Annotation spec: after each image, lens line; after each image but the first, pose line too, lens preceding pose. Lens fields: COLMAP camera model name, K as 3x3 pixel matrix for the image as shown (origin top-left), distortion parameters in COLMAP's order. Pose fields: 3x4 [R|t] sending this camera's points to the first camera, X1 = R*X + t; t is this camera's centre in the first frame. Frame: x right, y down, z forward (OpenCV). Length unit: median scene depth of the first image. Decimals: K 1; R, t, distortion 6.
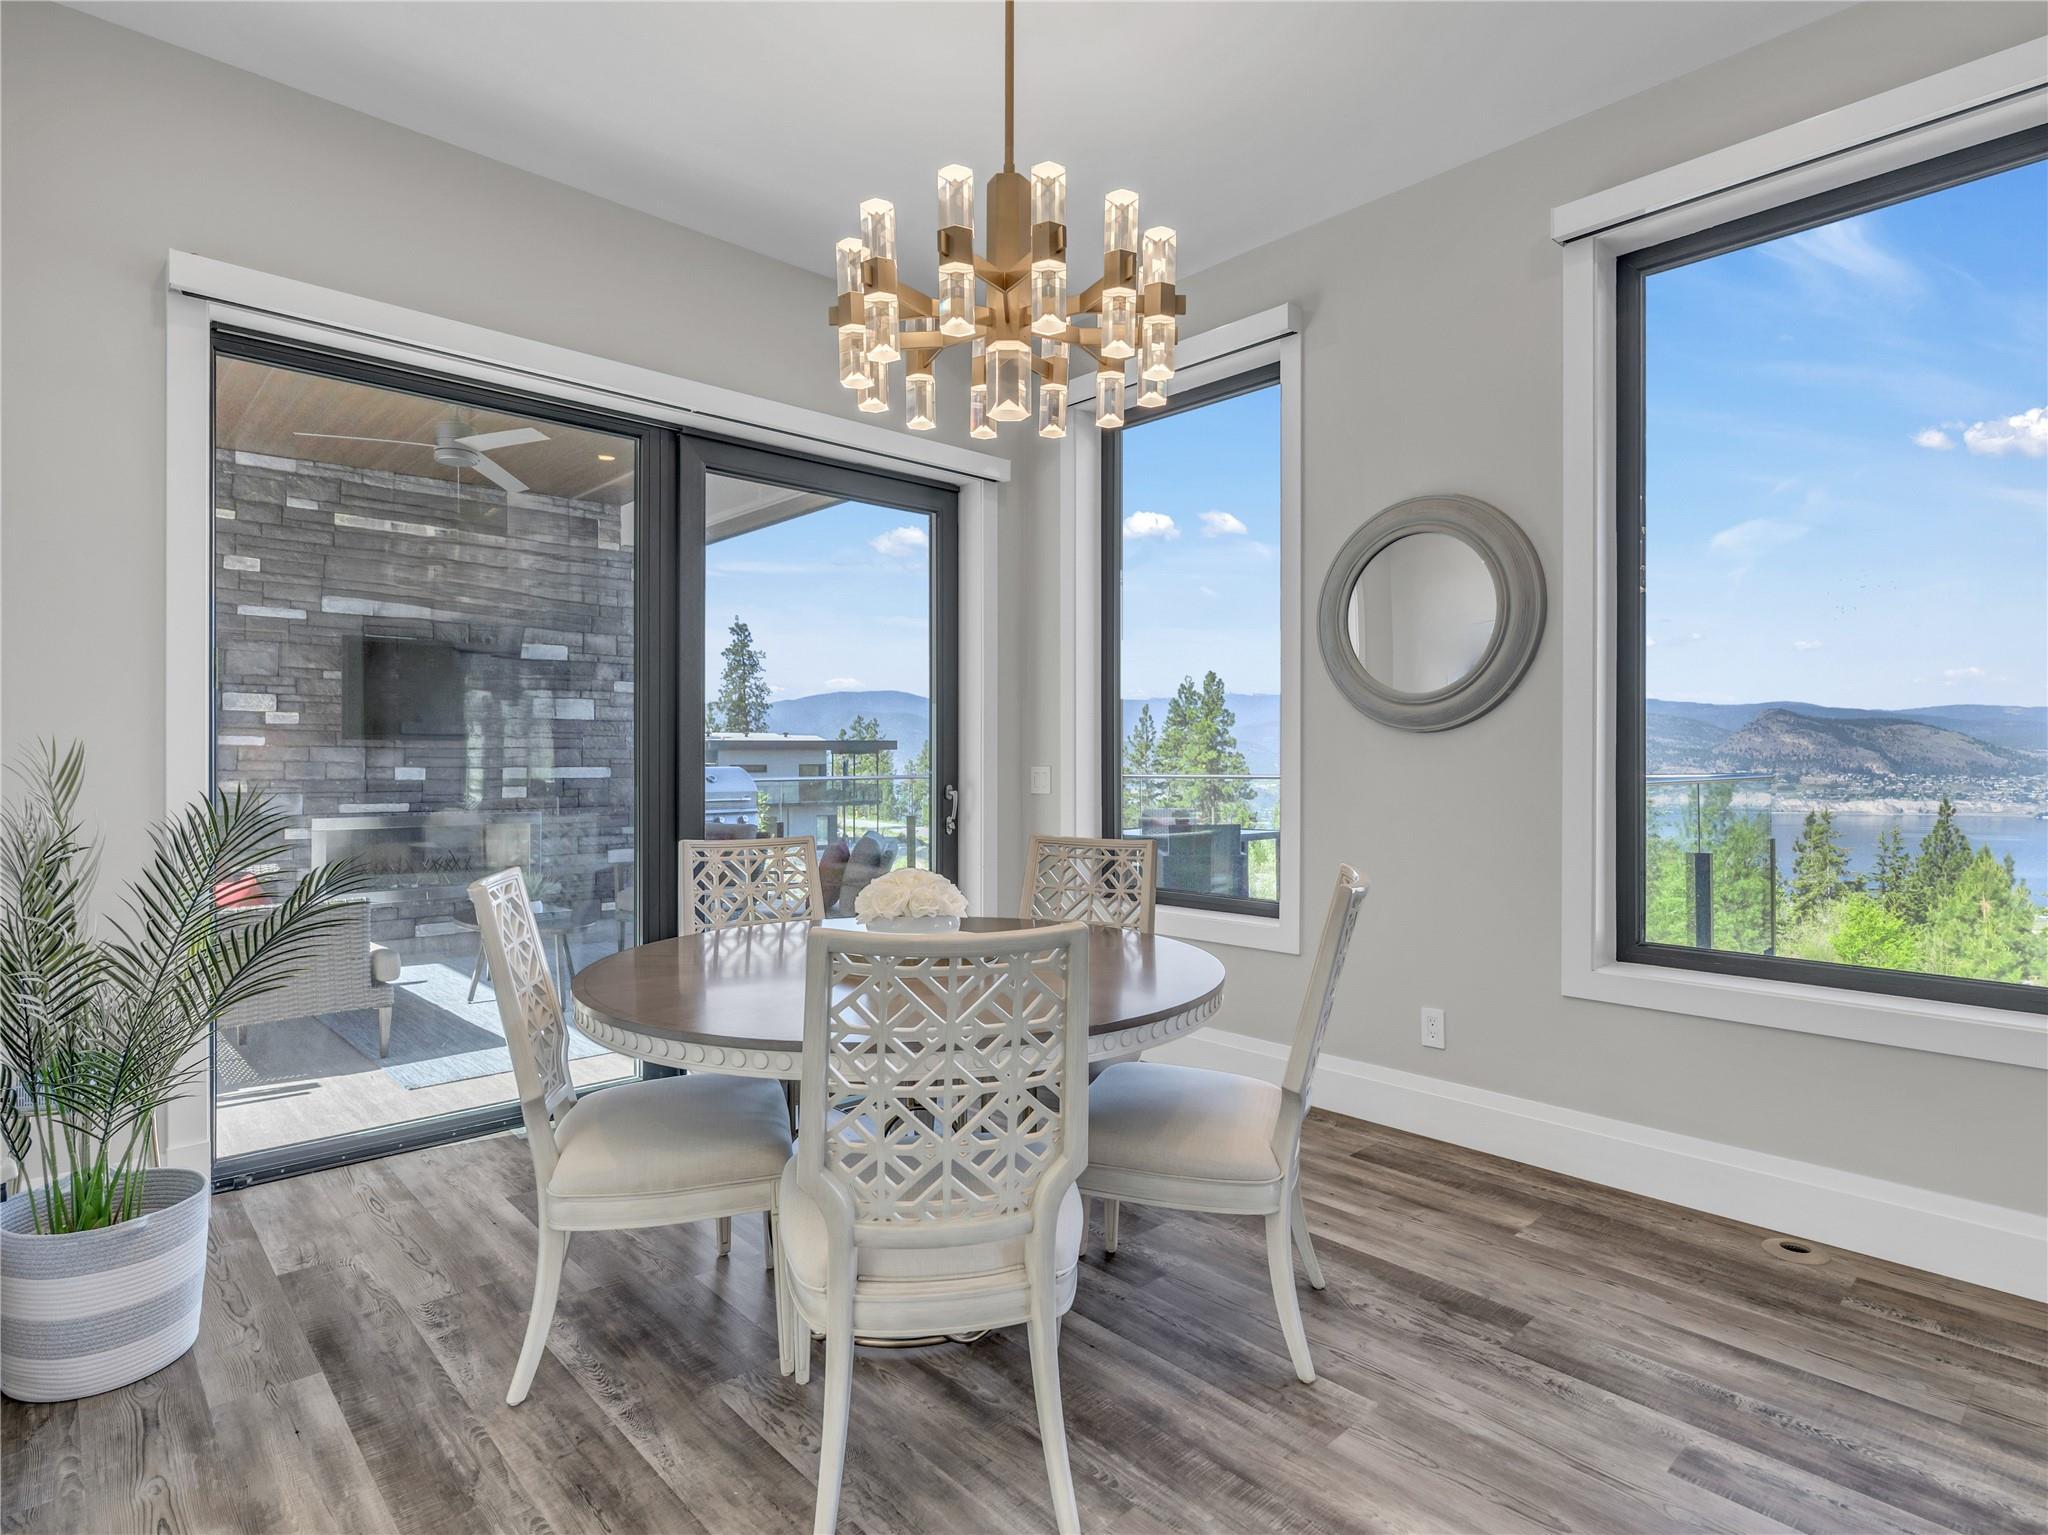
lens RADIAL K [[1094.2, 0, 1030.5], [0, 1094.2, 761.5], [0, 0, 1]] dist [-0.002343, -0.000024]
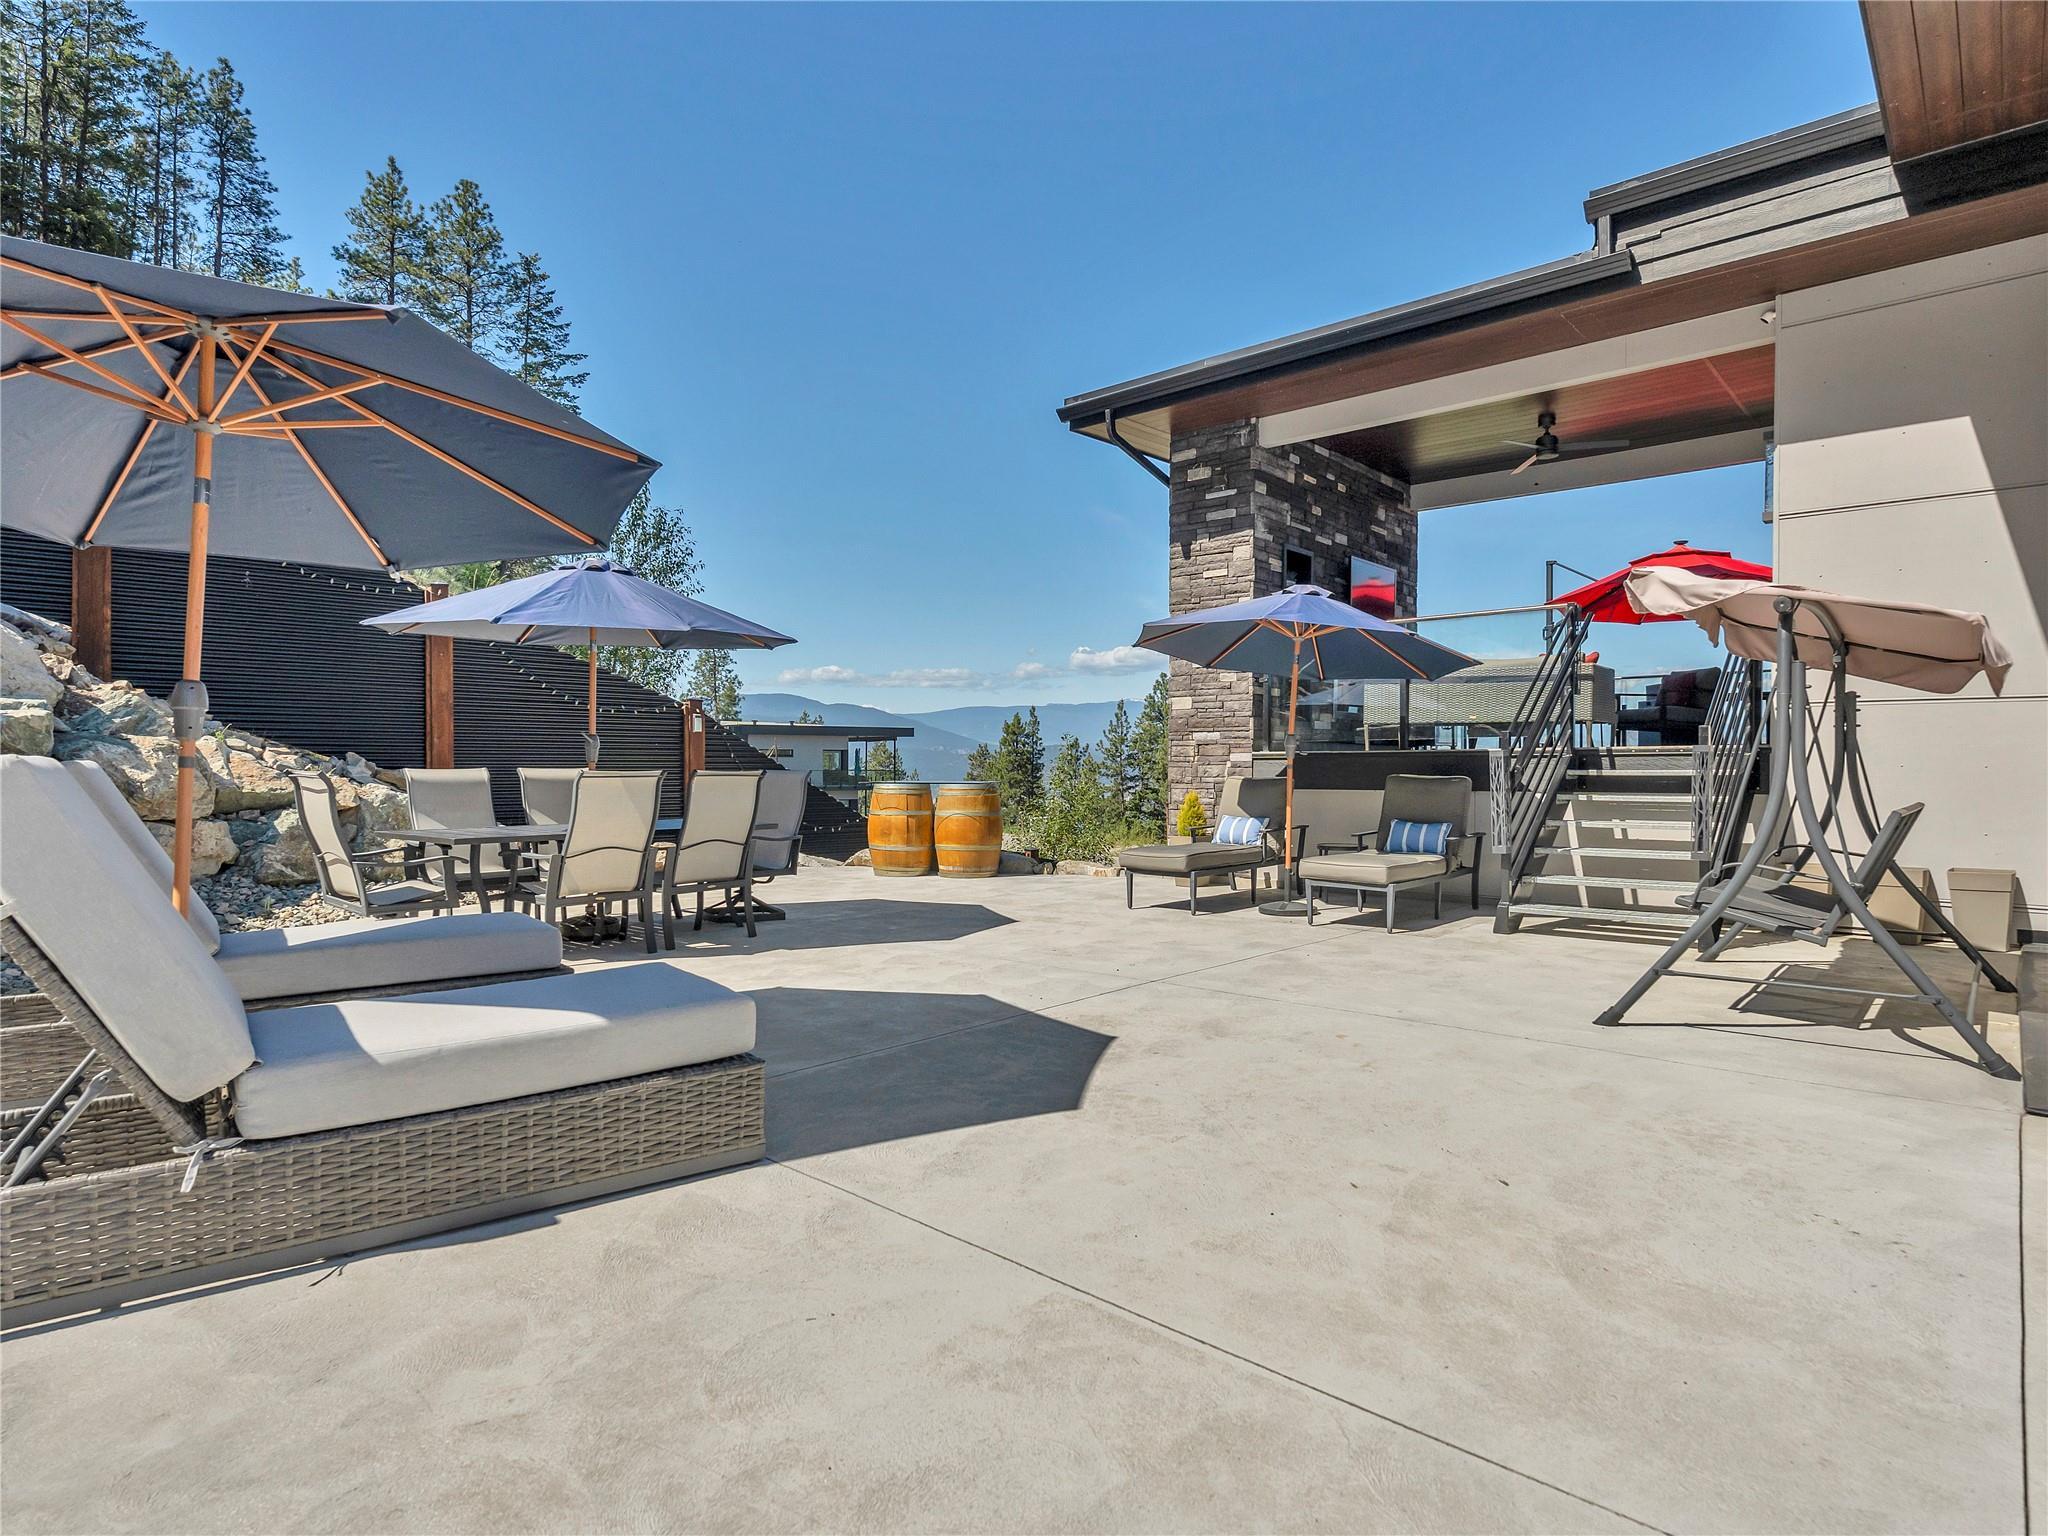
lens RADIAL K [[1112.7, 0, 1023.1], [0, 1112.7, 794.6], [0, 0, 1]] dist [-0.004688, -0.000019]
pose [[0.995688, 0.004512, 0.092659, -1.104068], [-0.006628, 0.999724, 0.022540, 0.186426], [-0.092532, -0.023057, 0.995443, -0.578376]]
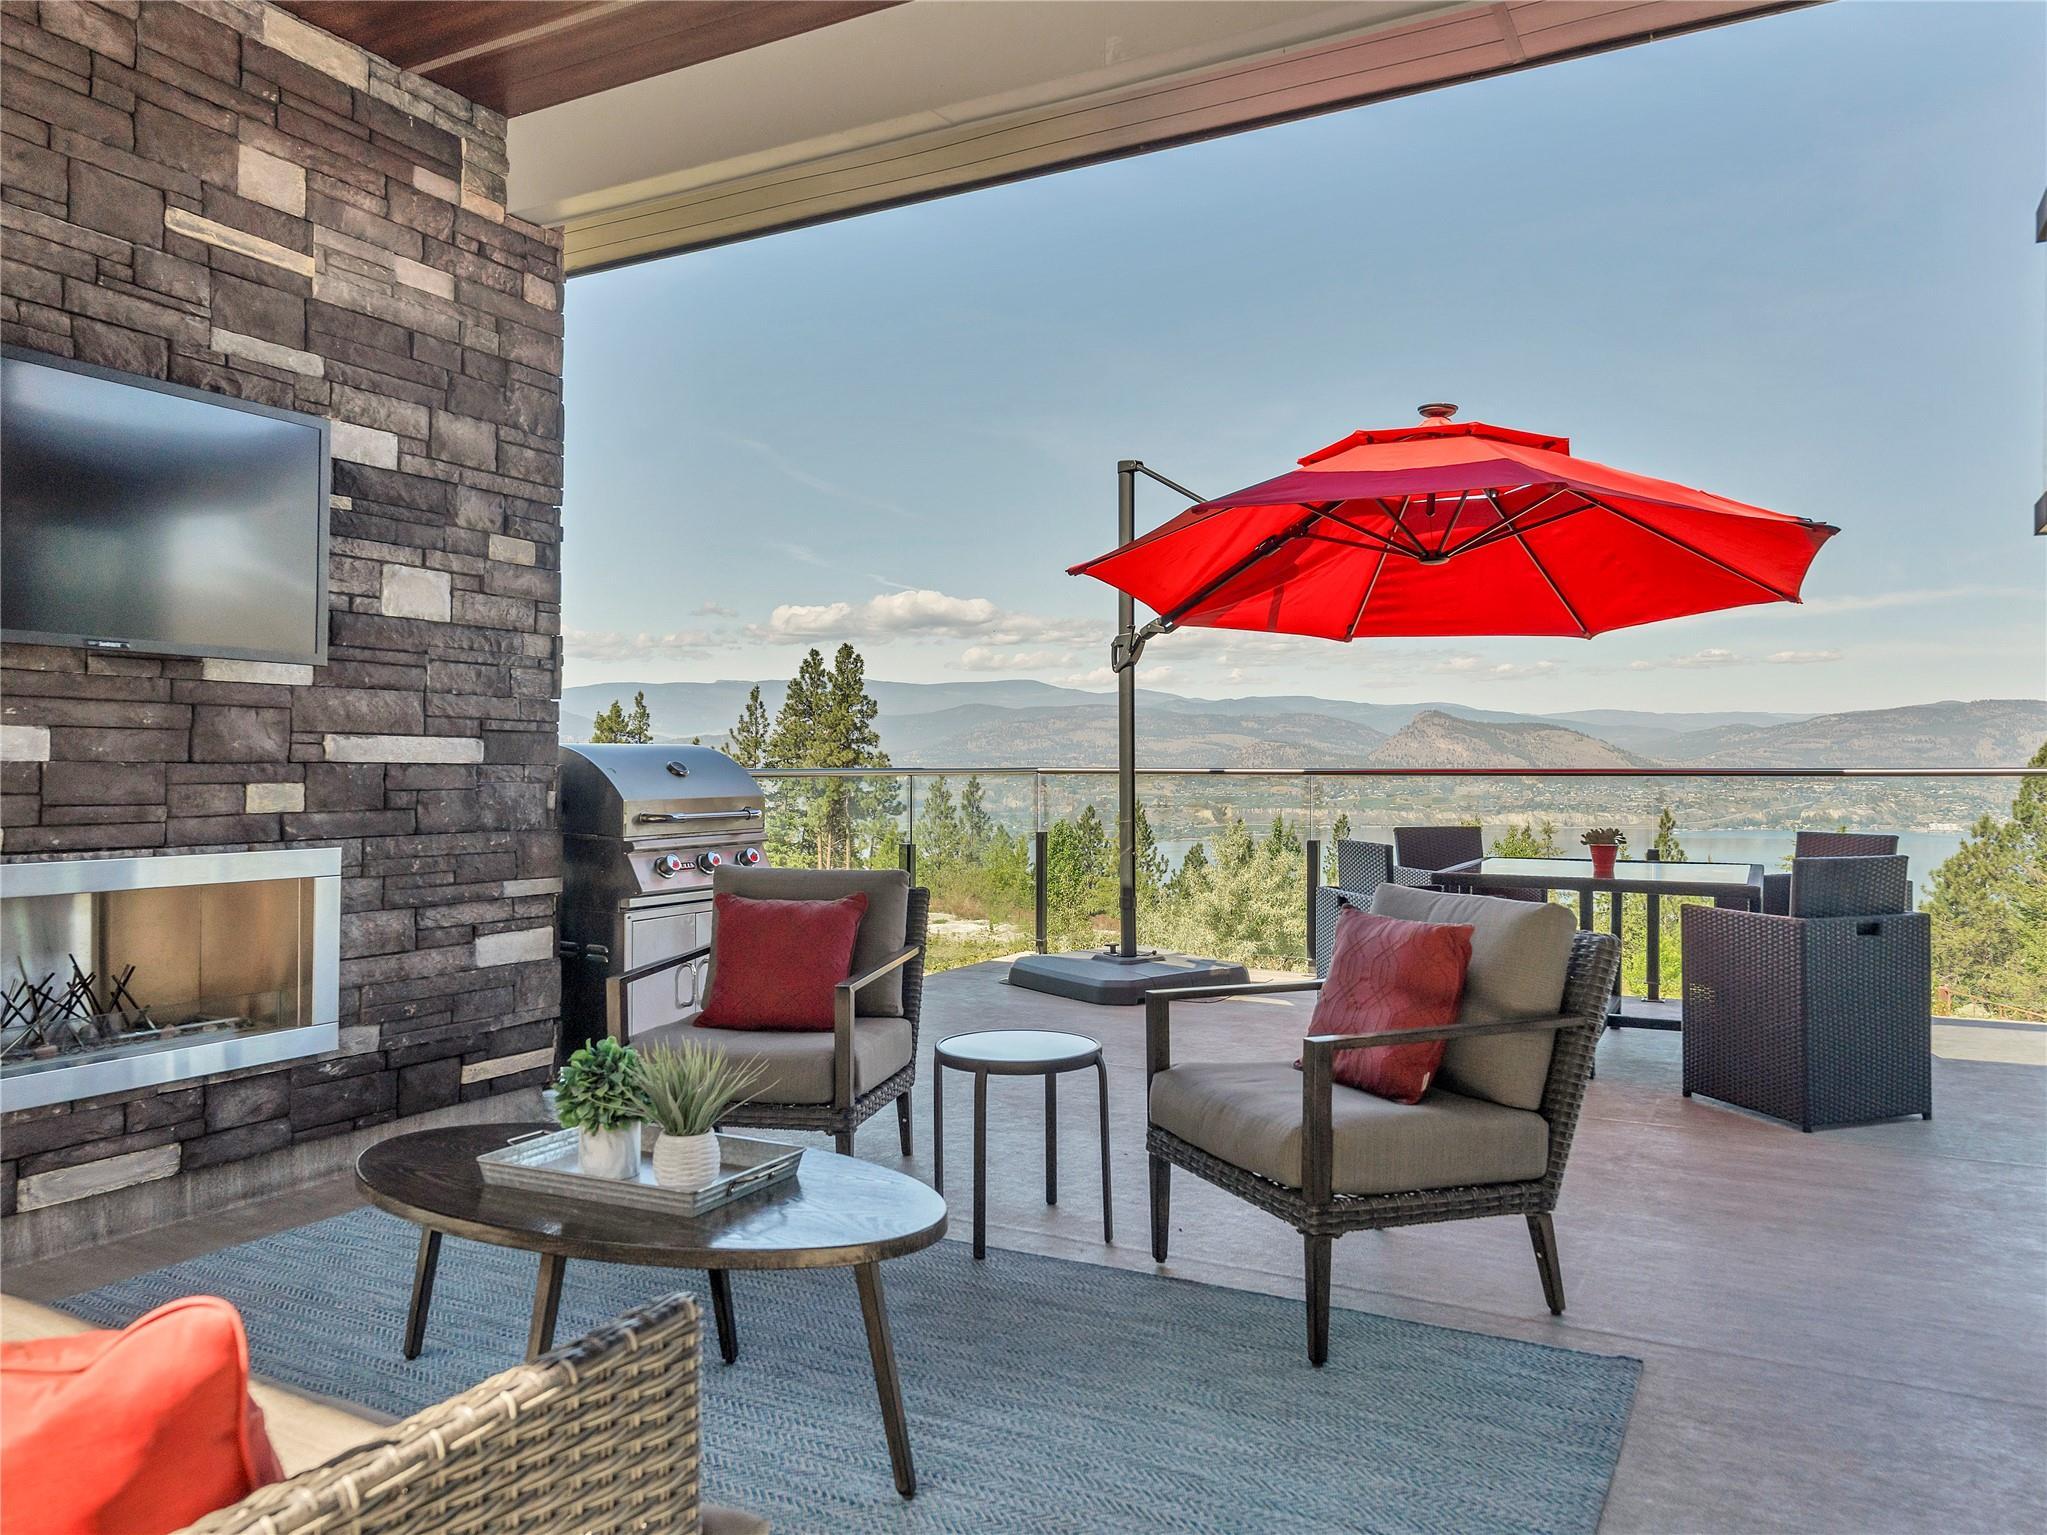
lens RADIAL K [[1427.6, 0, 1023.5], [0, 1427.6, 767.5], [0, 0, 1]] dist [-0.004724, 0.003123]
pose [[0.948250, 0.005747, 0.317472, -0.363910], [-0.006073, 0.999982, 0.000038, 0.015155], [-0.317466, -0.001964, 0.948268, 0.421798]]
